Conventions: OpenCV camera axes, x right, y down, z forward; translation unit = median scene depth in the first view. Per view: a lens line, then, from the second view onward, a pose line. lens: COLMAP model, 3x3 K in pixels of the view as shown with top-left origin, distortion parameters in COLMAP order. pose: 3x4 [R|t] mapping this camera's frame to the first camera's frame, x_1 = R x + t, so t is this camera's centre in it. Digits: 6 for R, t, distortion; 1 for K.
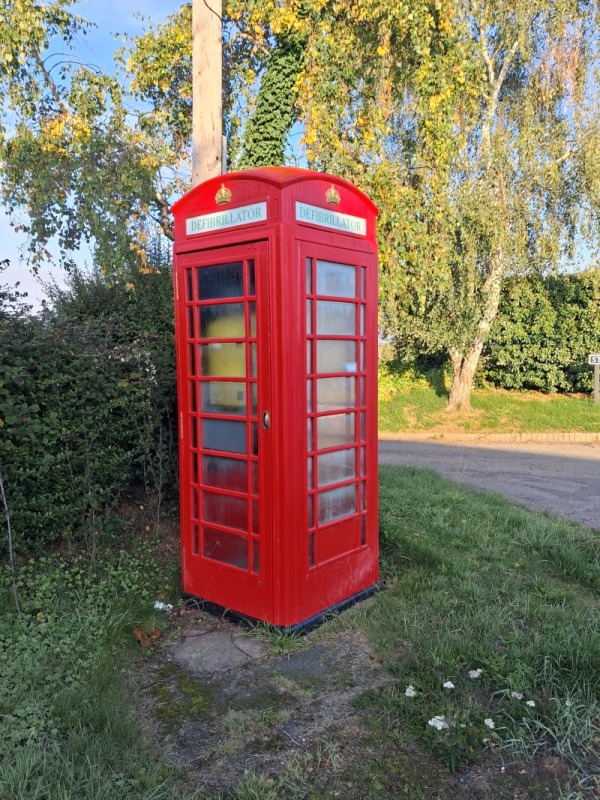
lens RADIAL K [[629.4, 0, 300.5], [0, 629.4, 398.3], [0, 0, 1]] dist [0.002670, -0.028172]
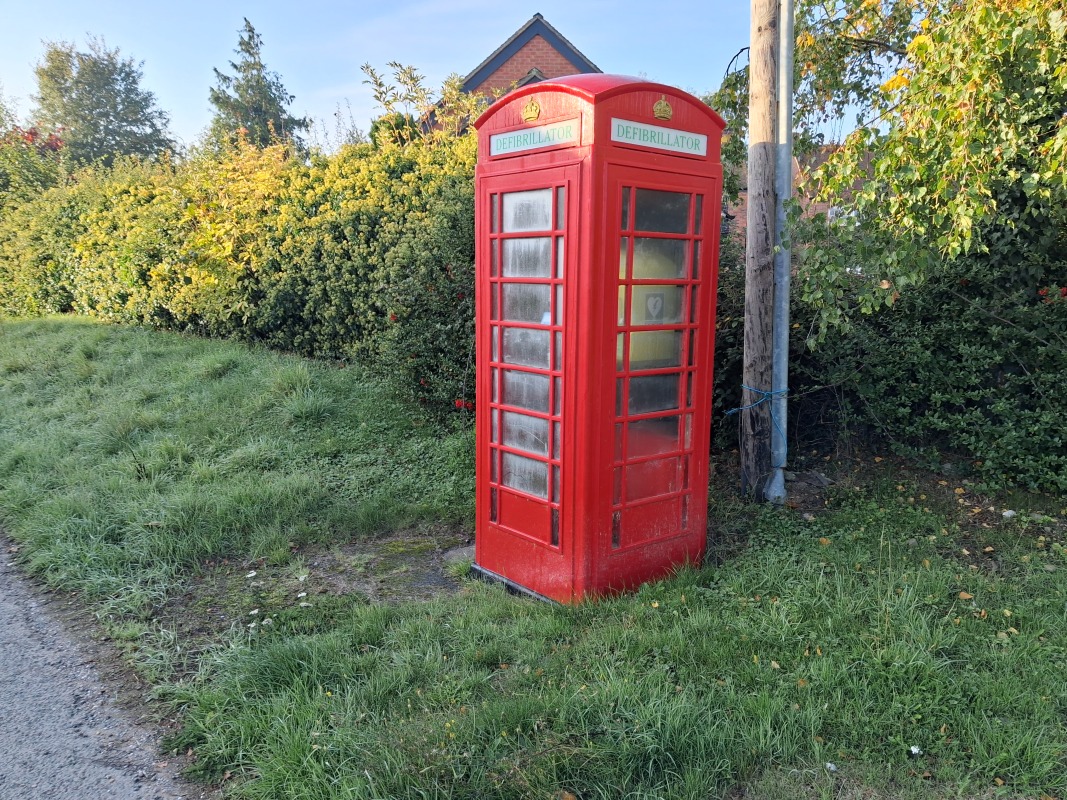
lens RADIAL K [[839.5, 0, 530.2], [0, 839.5, 406.5], [0, 0, 1]] dist [0.002670, -0.028172]
pose [[-0.165743, 0.159226, -0.973230, 1.123852], [-0.077205, 0.981755, 0.173769, -0.120835], [0.983142, 0.103939, -0.150426, 1.133184]]
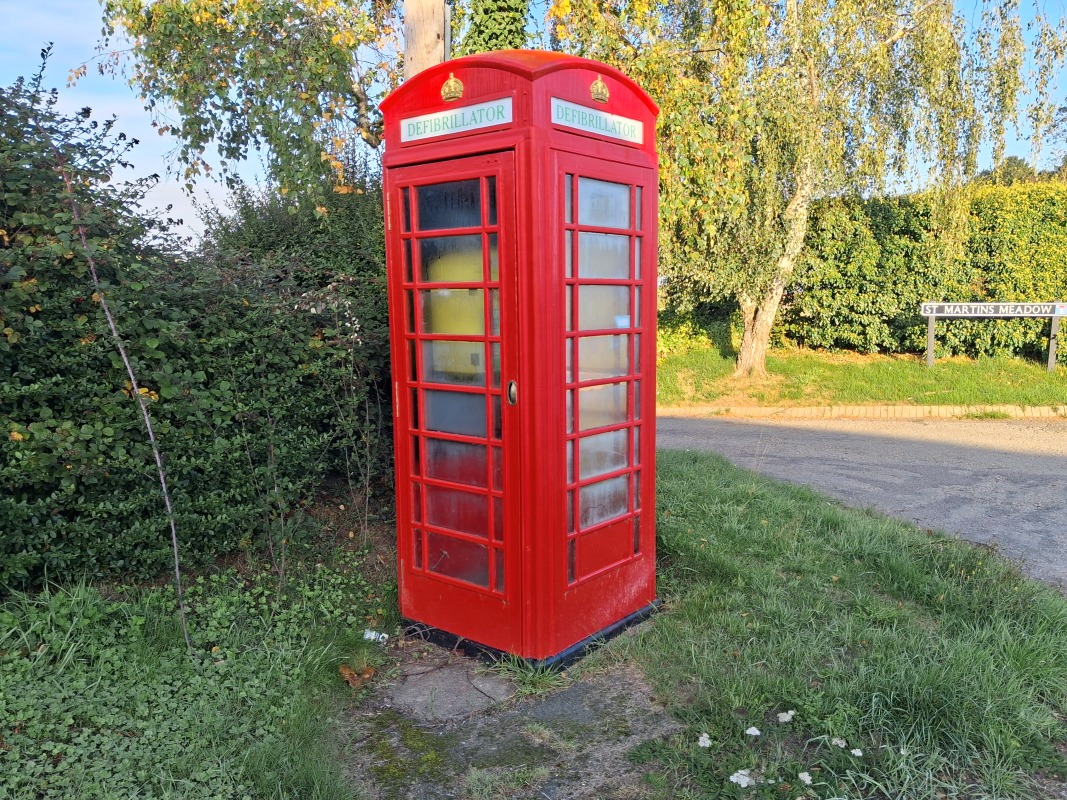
lens RADIAL K [[839.5, 0, 563.0], [0, 839.5, 404.4], [0, 0, 1]] dist [0.002670, -0.028172]
pose [[0.999401, -0.003055, 0.034480, -0.024987], [0.001226, 0.998596, 0.052955, -0.003267], [-0.034593, -0.052881, 0.998001, -0.007073]]
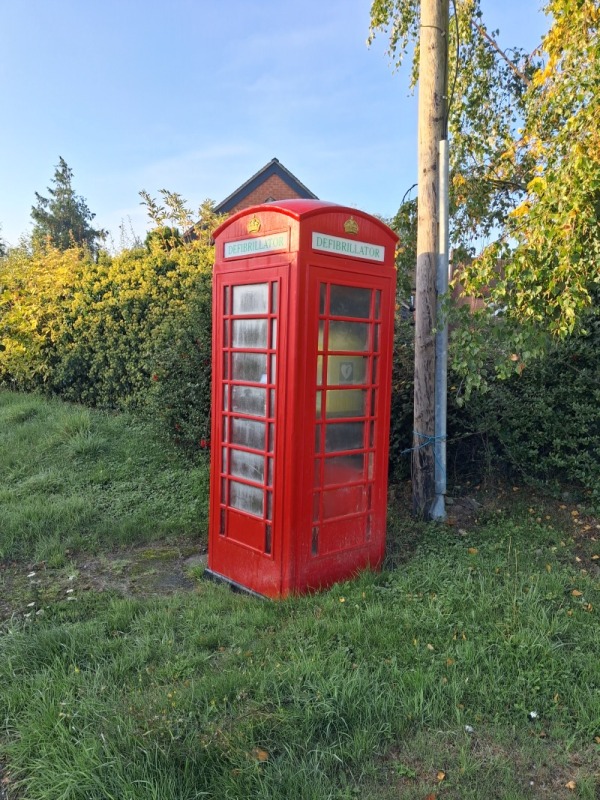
lens RADIAL K [[629.4, 0, 298.2], [0, 629.4, 405.0], [0, 0, 1]] dist [0.002670, -0.028172]
pose [[-0.131069, 0.090456, -0.987238, 1.105633], [-0.093804, 0.990229, 0.103184, -0.118584], [0.986925, 0.106131, -0.121303, 1.171218]]
